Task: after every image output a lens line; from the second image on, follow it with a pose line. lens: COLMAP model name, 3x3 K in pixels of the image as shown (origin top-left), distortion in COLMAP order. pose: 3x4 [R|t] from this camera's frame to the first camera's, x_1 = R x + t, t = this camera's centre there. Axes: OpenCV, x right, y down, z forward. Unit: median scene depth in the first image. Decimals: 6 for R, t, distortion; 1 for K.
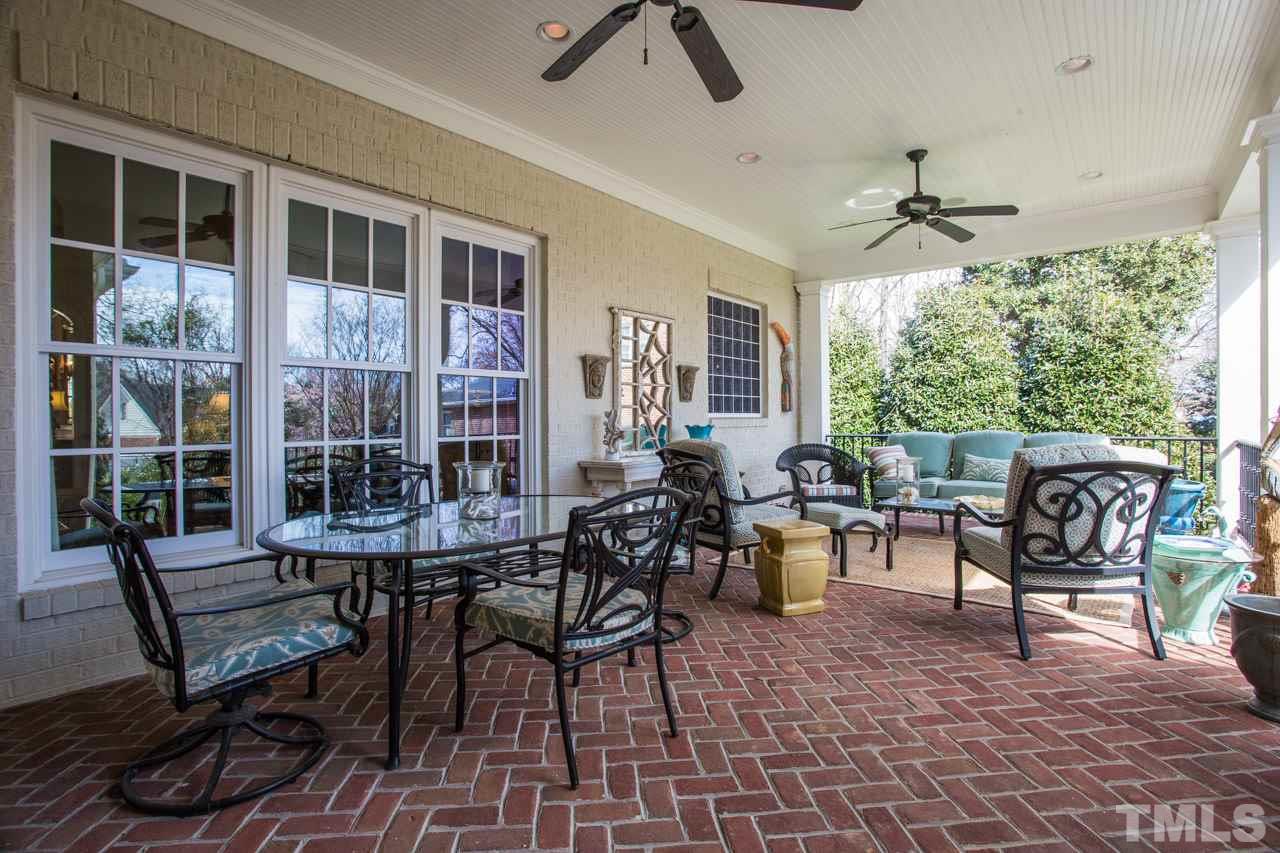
lens RADIAL K [[607.4, 0, 636.3], [0, 607.4, 405.7], [0, 0, 1]] dist [0.000683, 0.000255]
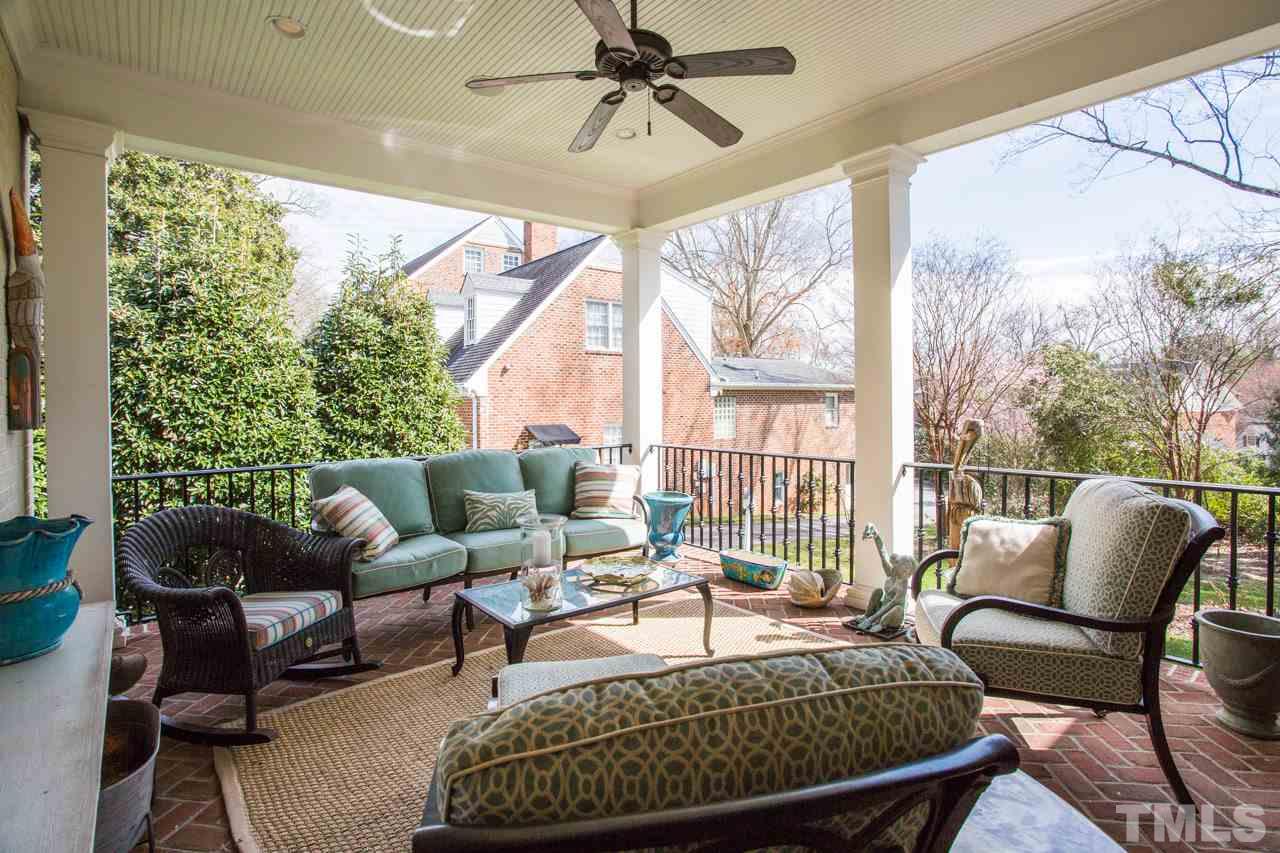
lens RADIAL K [[618.4, 0, 642.8], [0, 618.4, 407.5], [0, 0, 1]] dist [-0.045470, 0.000036]
pose [[0.192497, -0.010433, 0.981242, -0.035961], [-0.009279, 0.999879, 0.012451, -0.011599], [-0.981254, -0.011502, 0.192377, 0.471531]]
